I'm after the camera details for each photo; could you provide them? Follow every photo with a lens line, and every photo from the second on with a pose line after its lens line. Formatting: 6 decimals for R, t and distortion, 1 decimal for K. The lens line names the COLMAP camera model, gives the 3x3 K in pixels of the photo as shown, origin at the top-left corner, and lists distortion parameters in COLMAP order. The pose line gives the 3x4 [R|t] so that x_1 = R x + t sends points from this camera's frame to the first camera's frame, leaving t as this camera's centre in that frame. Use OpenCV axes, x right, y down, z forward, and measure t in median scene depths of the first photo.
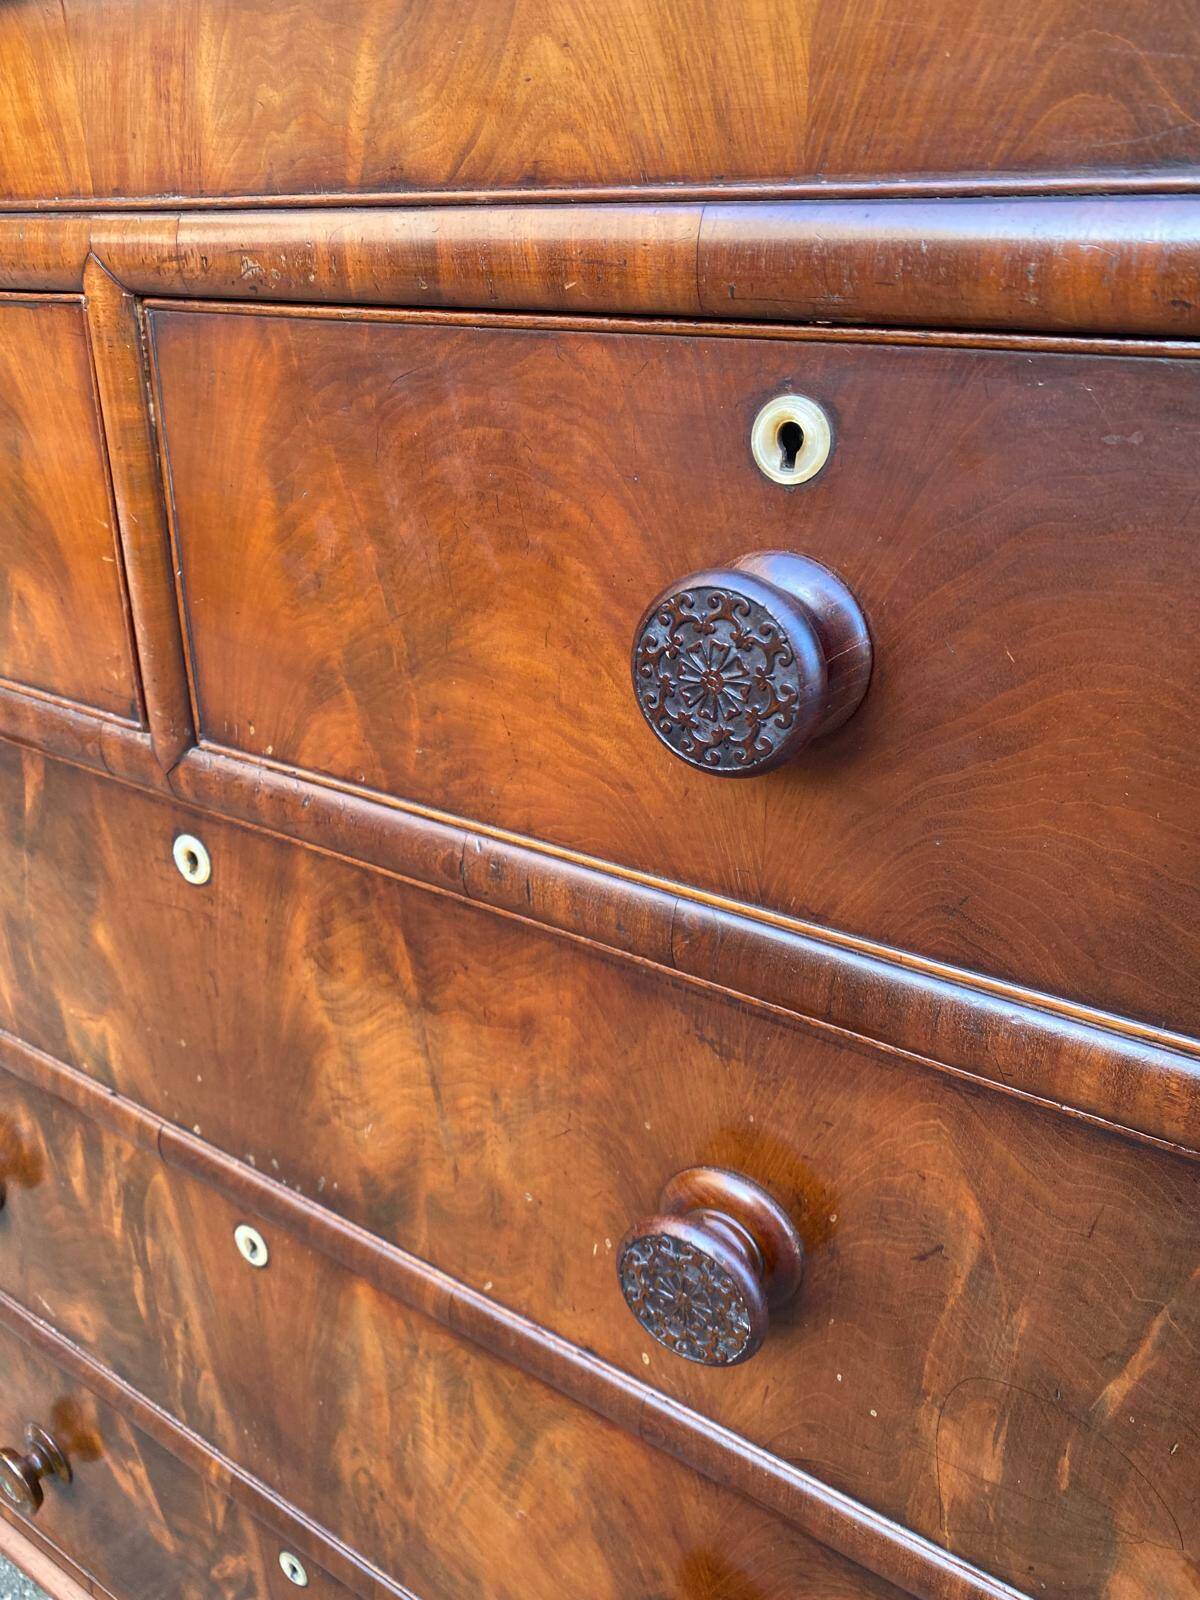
lens RADIAL K [[1223.6, 0, 598.8], [0, 1223.6, 779.3], [0, 0, 1]] dist [0.031190, -0.041547]
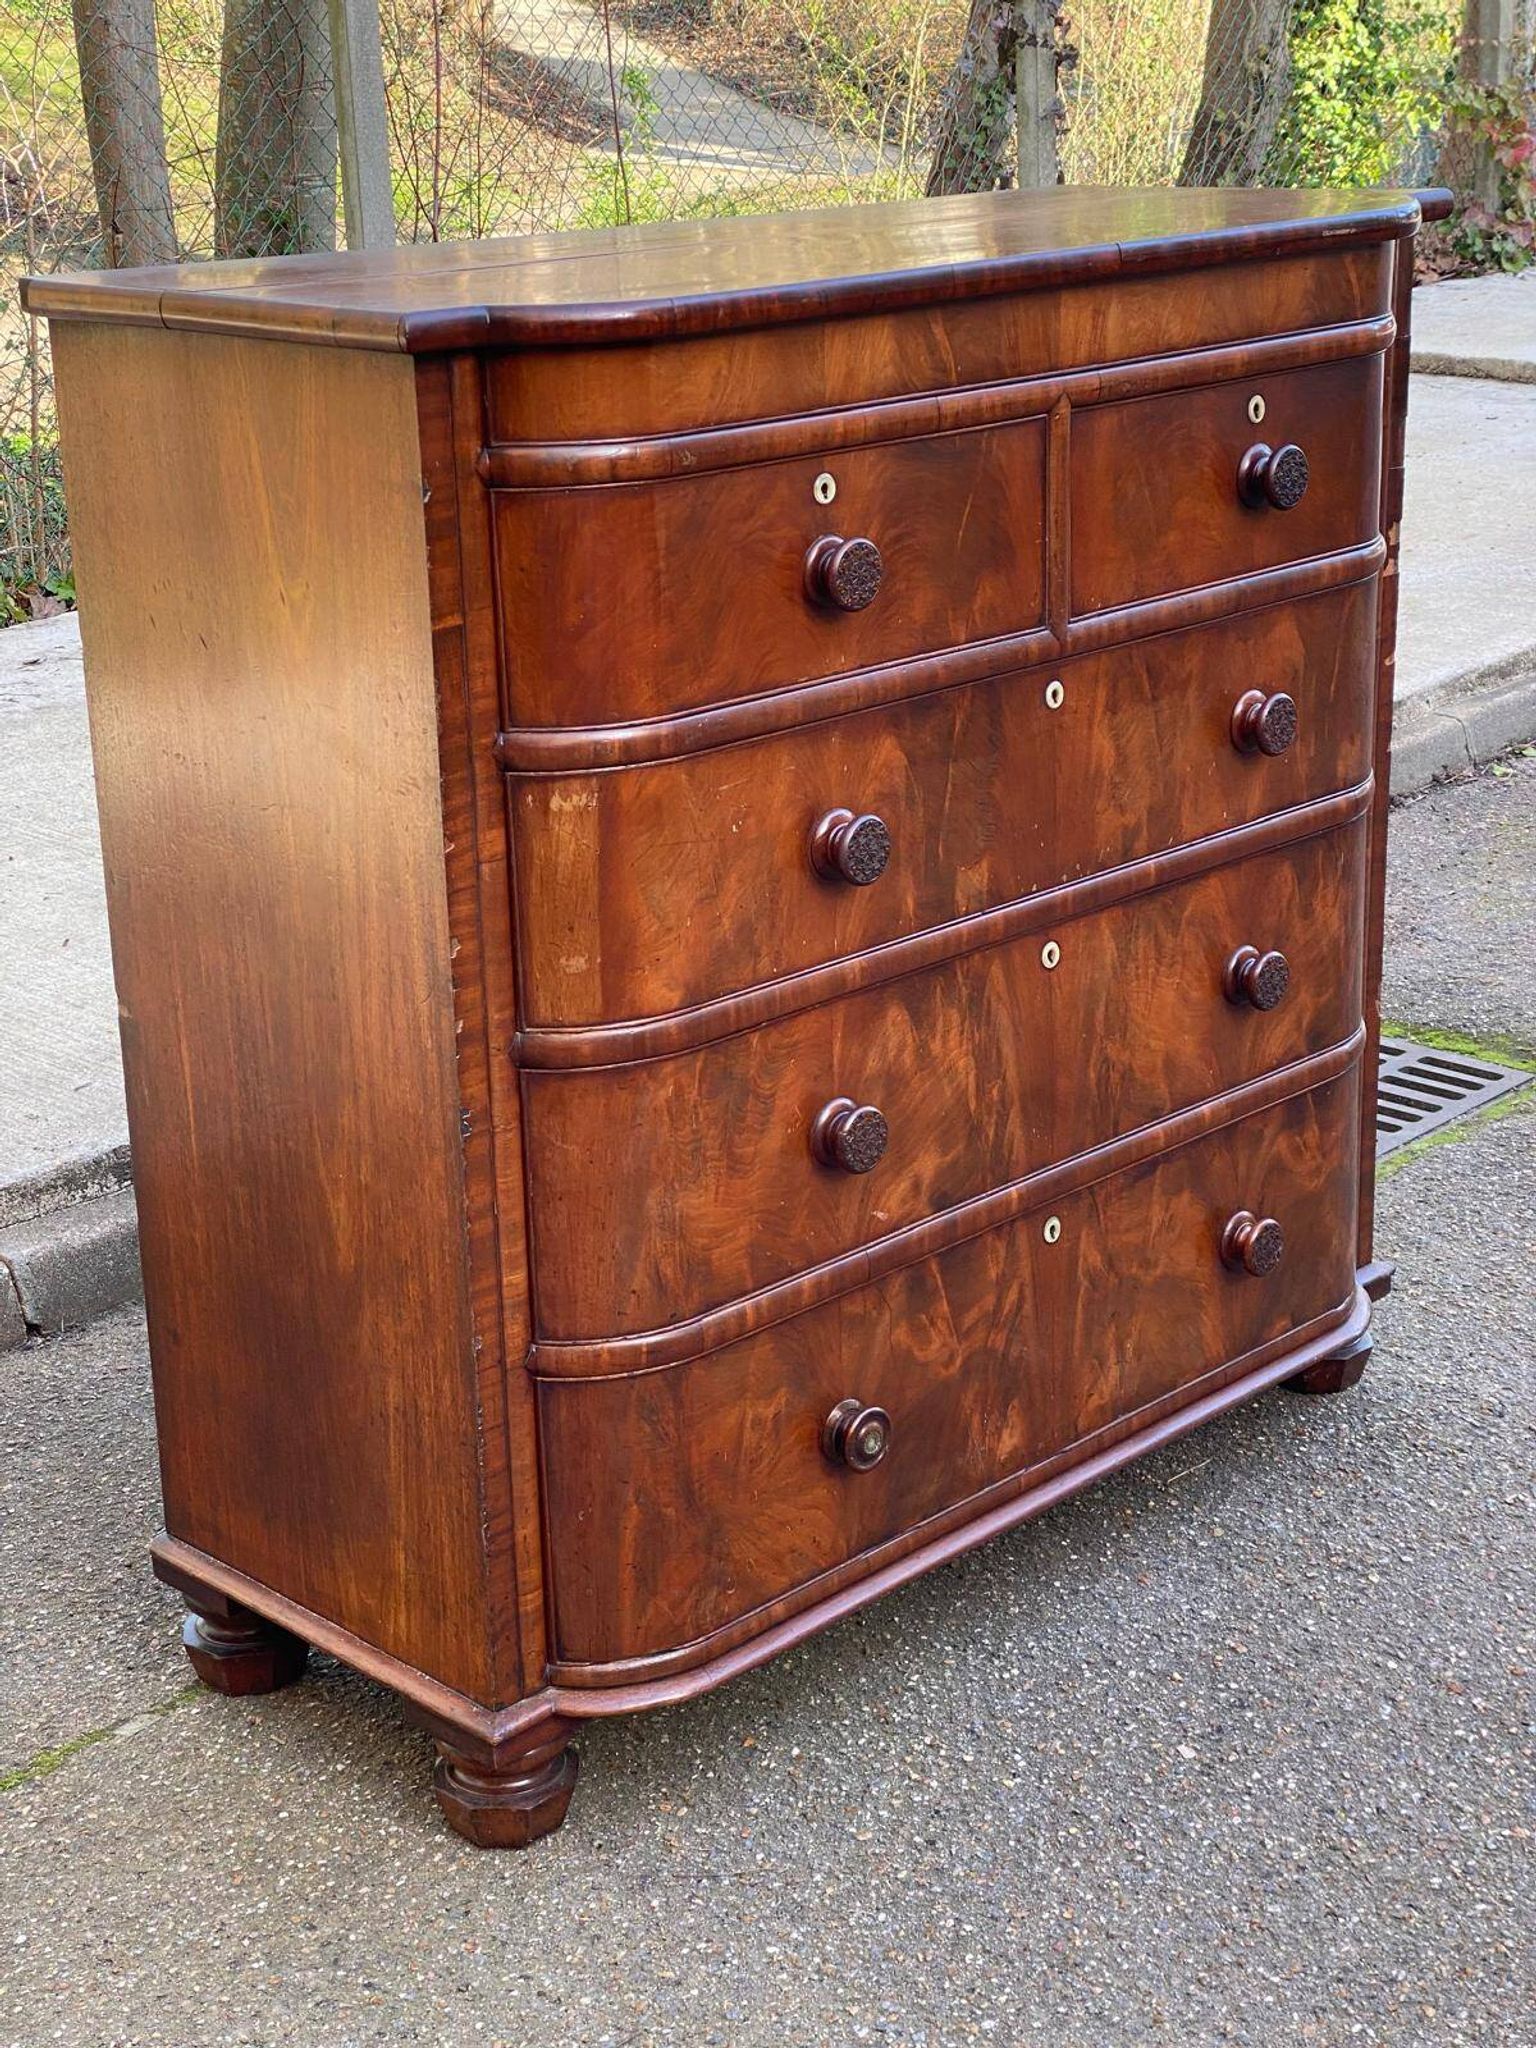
lens RADIAL K [[3048.0, 0, 750.0], [0, 3048.0, 999.7], [0, 0, 1]] dist [0.129806, 0.000000]
pose [[0.203501, -0.308935, 0.929057, -6.347575], [0.422551, 0.883702, 0.201298, -0.853516], [-0.883198, 0.351610, 0.310375, 0.156734]]
